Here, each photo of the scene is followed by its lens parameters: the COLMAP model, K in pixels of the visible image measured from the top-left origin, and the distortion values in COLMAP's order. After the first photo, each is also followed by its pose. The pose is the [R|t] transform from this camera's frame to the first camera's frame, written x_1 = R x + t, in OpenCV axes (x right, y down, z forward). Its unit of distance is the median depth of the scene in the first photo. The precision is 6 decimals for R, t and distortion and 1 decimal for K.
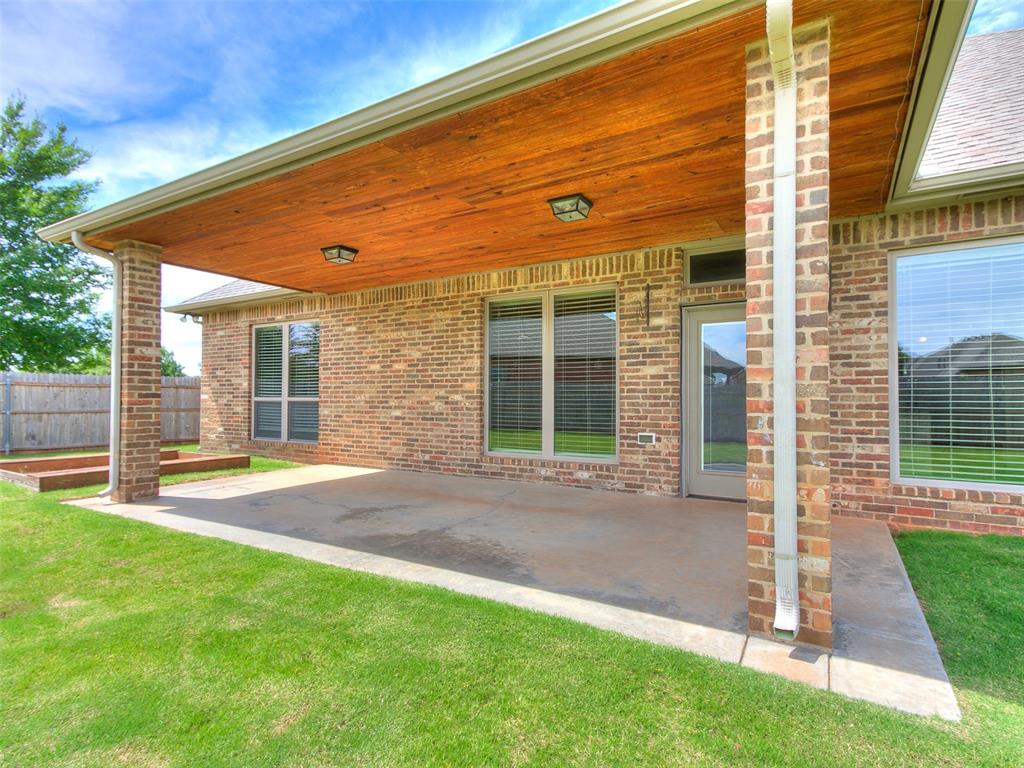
lens RADIAL K [[481.4, 0, 495.8], [0, 481.4, 387.6], [0, 0, 1]] dist [-0.029902, 0.041210]
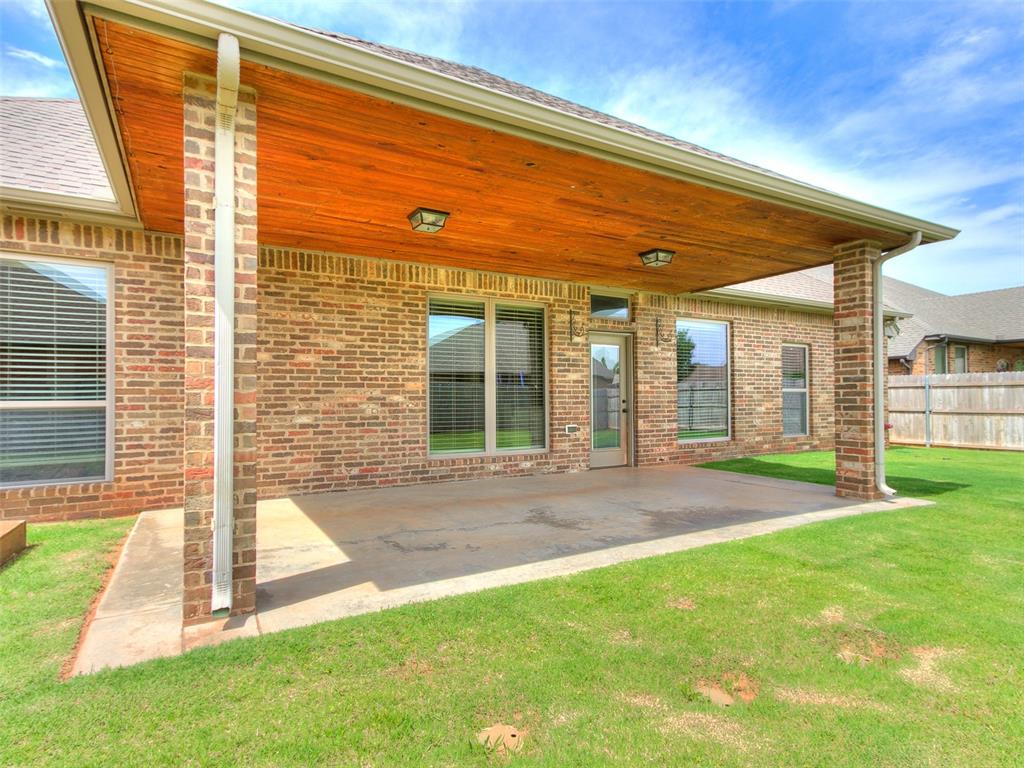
lens RADIAL K [[481.4, 0, 495.8], [0, 481.4, 387.6], [0, 0, 1]] dist [-0.029902, 0.041210]
pose [[0.575930, 0.011393, 0.817420, -0.705123], [-0.012201, 0.999911, -0.005340, 0.003008], [-0.817408, -0.006897, 0.576018, 0.344063]]
